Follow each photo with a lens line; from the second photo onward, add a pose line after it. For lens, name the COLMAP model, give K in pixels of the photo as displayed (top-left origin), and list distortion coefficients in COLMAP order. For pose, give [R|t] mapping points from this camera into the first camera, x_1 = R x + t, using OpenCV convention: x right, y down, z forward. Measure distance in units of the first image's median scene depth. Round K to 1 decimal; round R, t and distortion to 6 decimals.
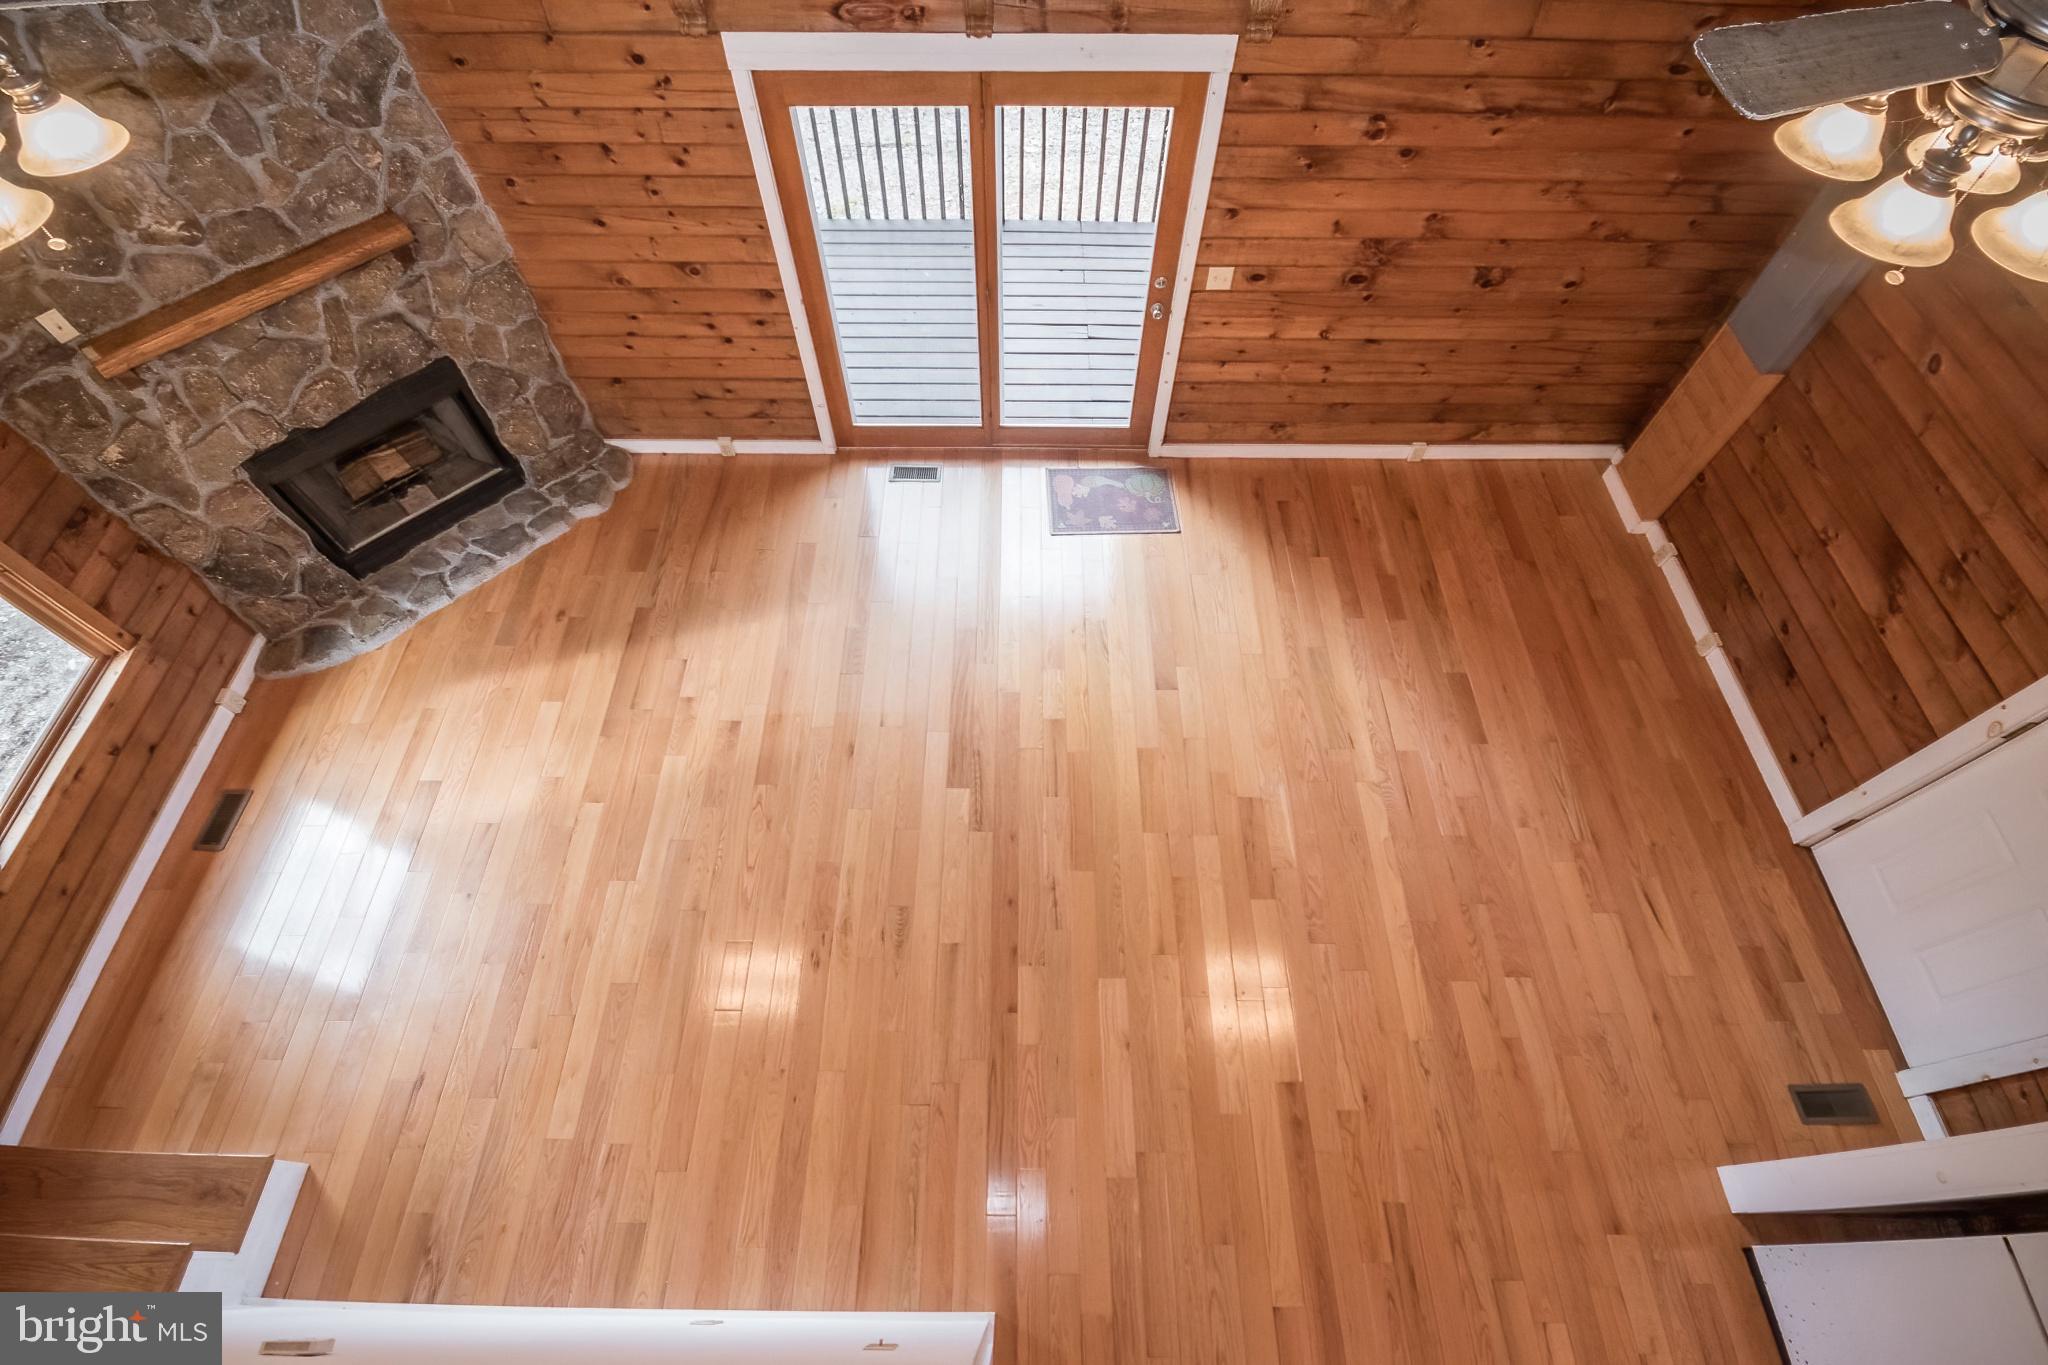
lens RADIAL K [[892.2, 0, 1019.3], [0, 892.2, 684.1], [0, 0, 1]] dist [0.013449, -0.015468]
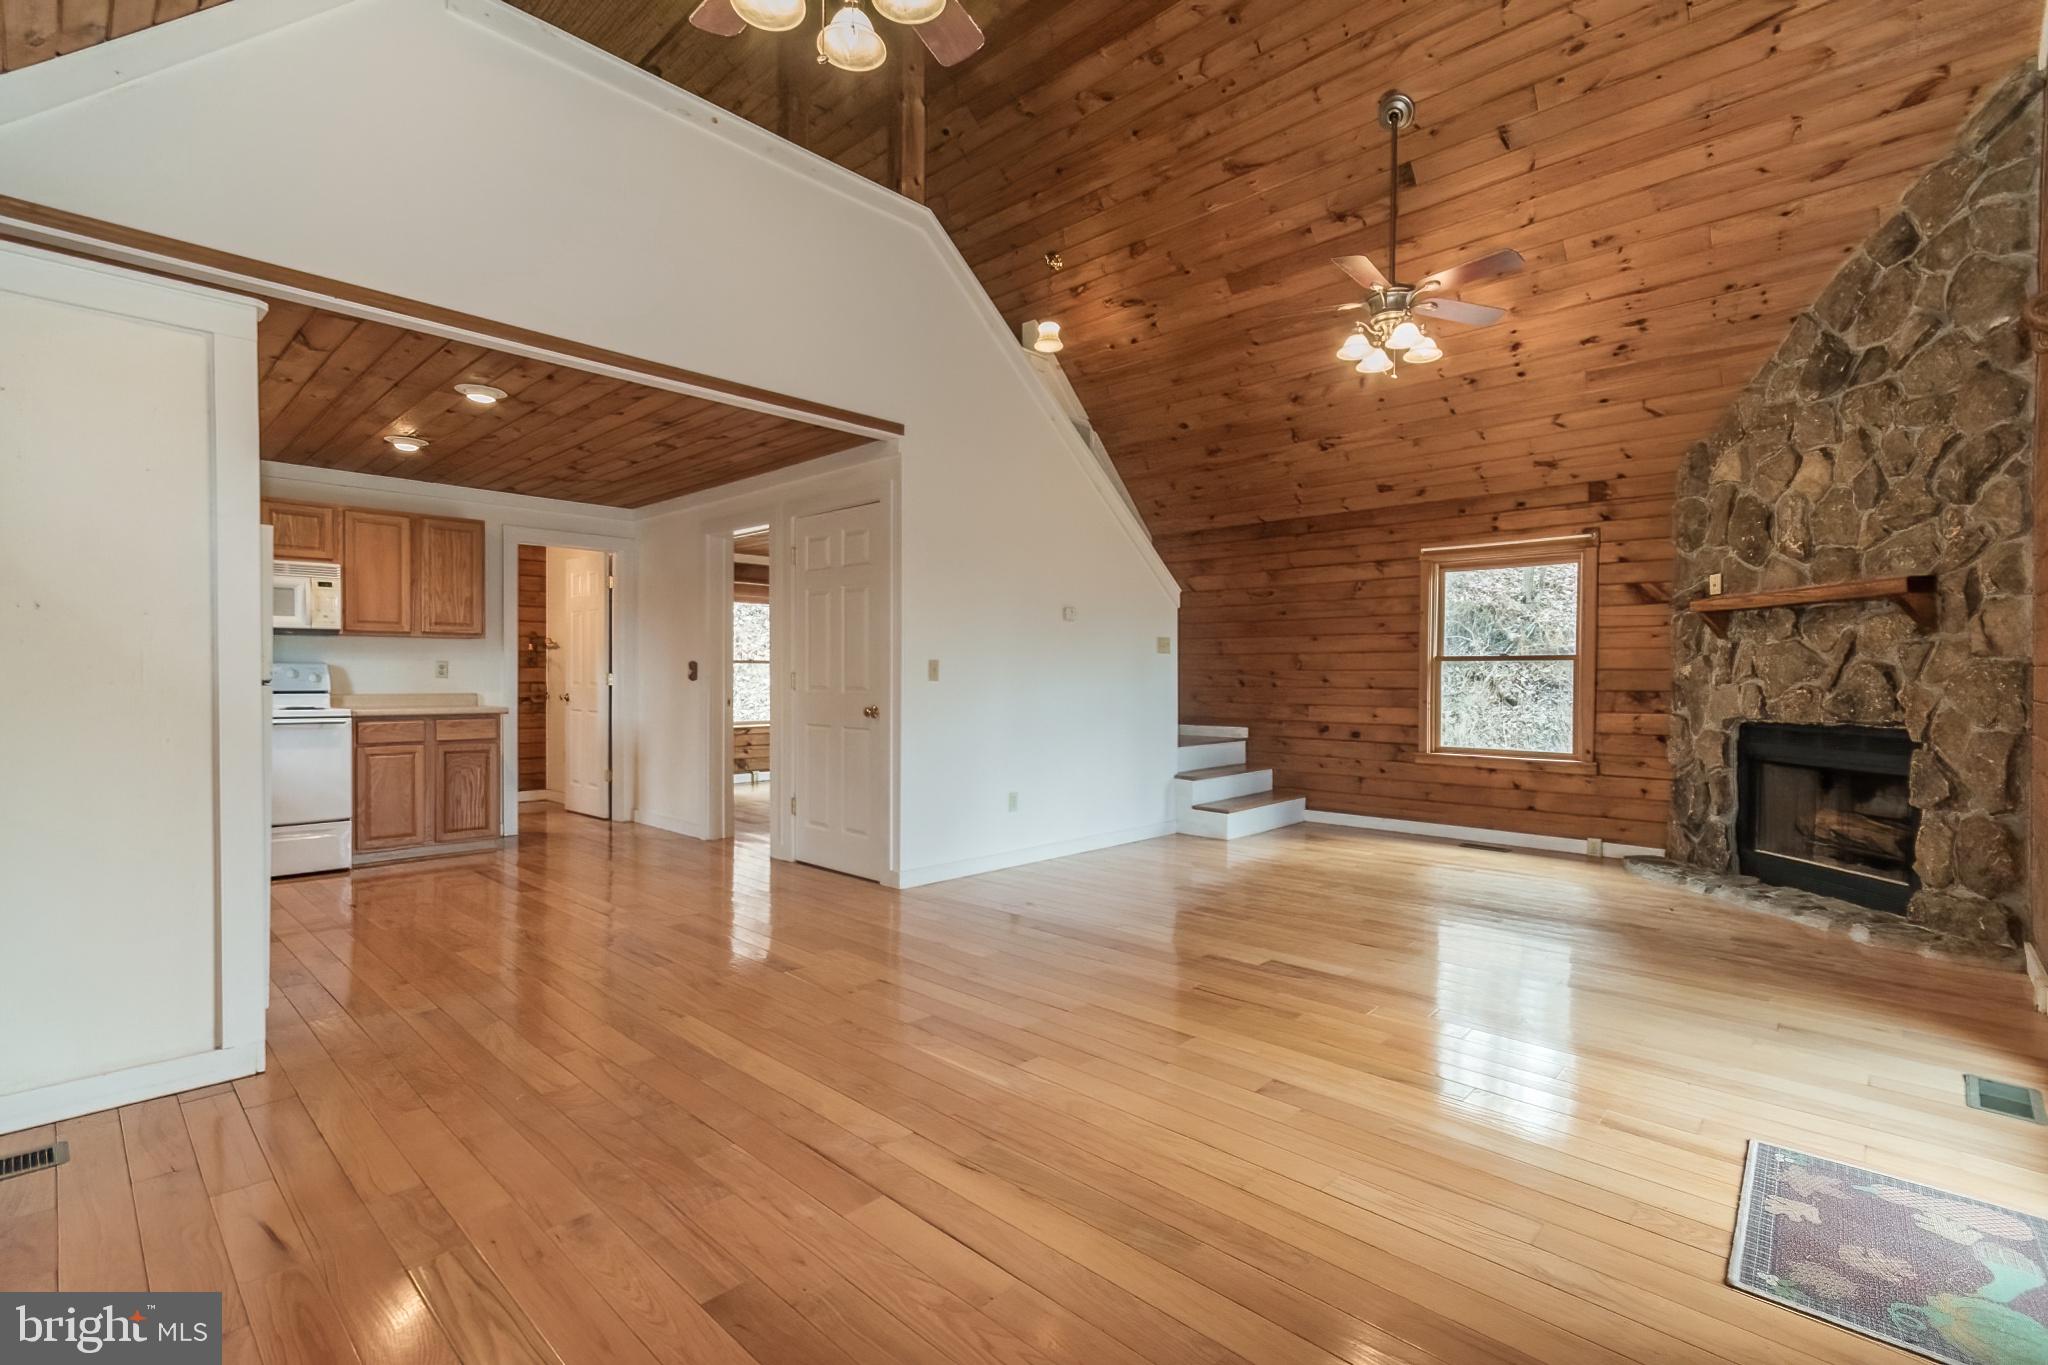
lens RADIAL K [[920.7, 0, 1024.5], [0, 920.7, 686.2], [0, 0, 1]] dist [0.026036, -0.010243]
pose [[-0.671874, -0.000426, -0.740665, 0.750910], [-0.632930, 0.519711, 0.573846, -0.379001], [0.384687, 0.854342, -0.349450, 0.987407]]
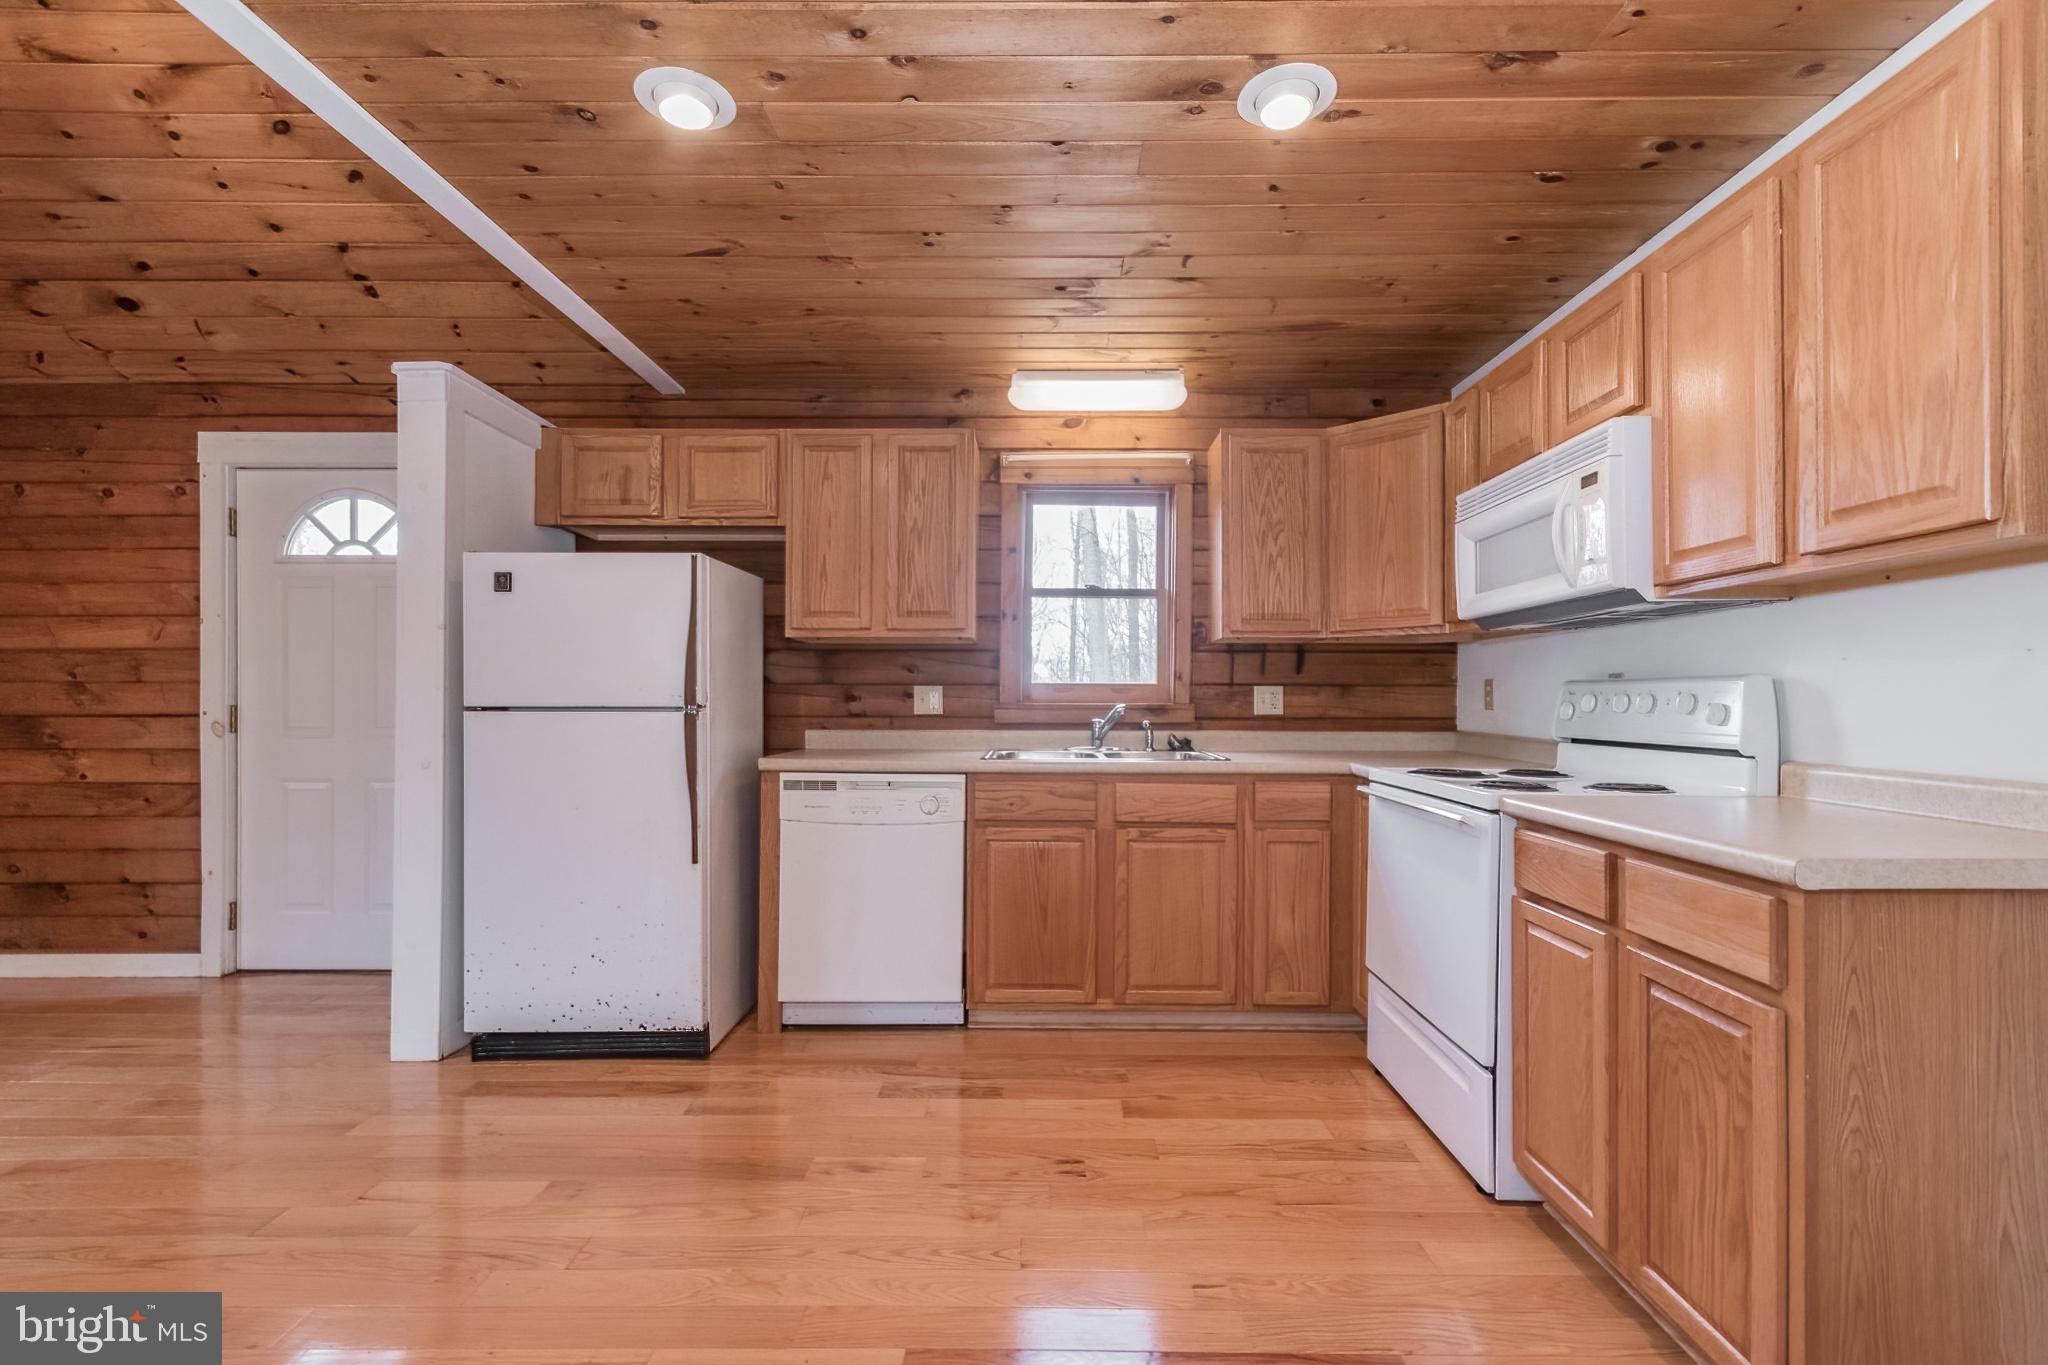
lens RADIAL K [[914.1, 0, 1023.6], [0, 914.1, 697.9], [0, 0, 1]] dist [0.000239, 0.000687]
pose [[0.001520, -0.002563, 0.999996, -0.060951], [0.846799, 0.531914, 0.000076, 0.697388], [-0.531911, 0.846795, 0.002979, 0.311477]]
